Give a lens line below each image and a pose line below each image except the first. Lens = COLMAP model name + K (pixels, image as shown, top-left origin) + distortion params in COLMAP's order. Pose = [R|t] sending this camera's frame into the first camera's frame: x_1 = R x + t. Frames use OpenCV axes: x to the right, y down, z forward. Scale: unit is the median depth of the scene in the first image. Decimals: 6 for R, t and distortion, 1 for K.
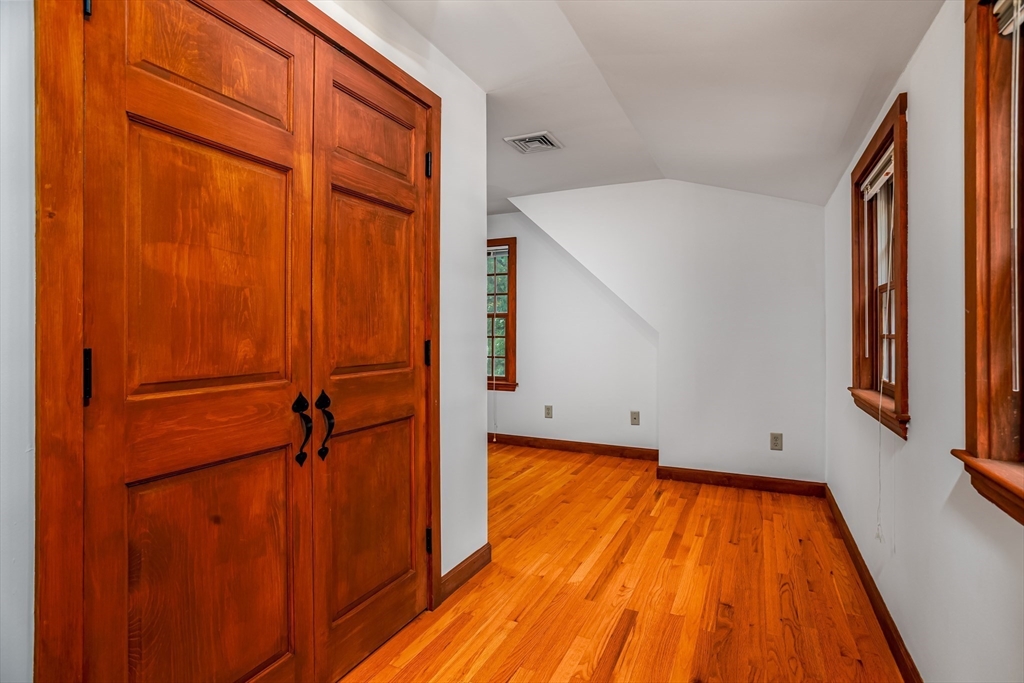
lens RADIAL K [[484.9, 0, 515.3], [0, 484.9, 333.6], [0, 0, 1]] dist [0.024206, 0.004837]
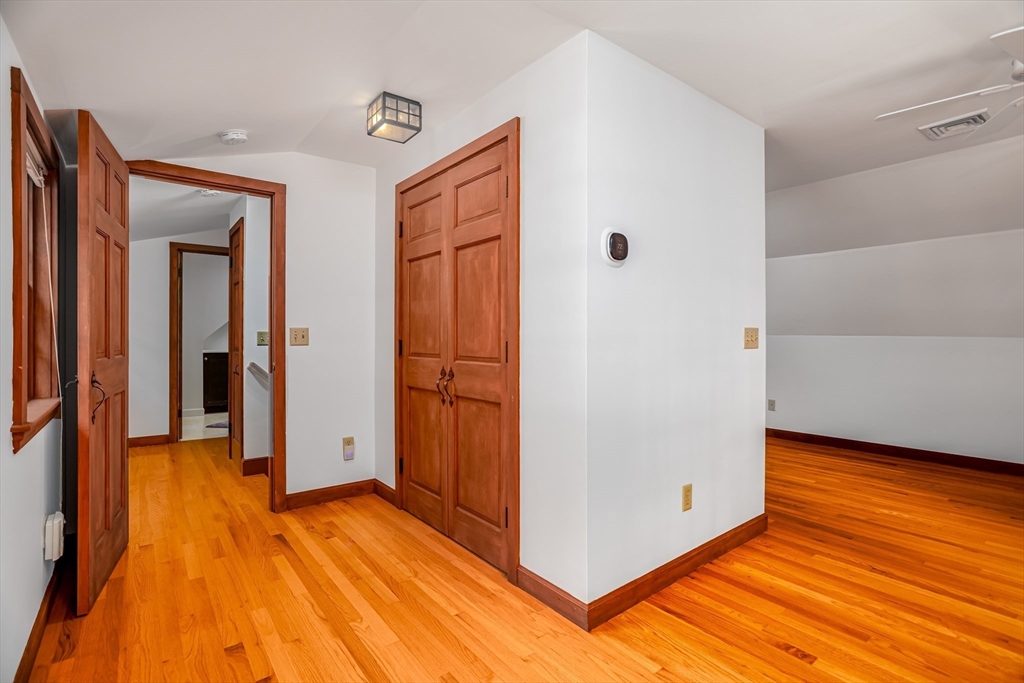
lens RADIAL K [[484.9, 0, 514.0], [0, 484.9, 341.8], [0, 0, 1]] dist [0.024206, 0.004837]
pose [[-0.404899, 0.007768, -0.914328, 0.985080], [-0.007532, 0.999902, 0.011831, 0.000756], [0.914330, 0.011677, -0.404801, 1.693118]]
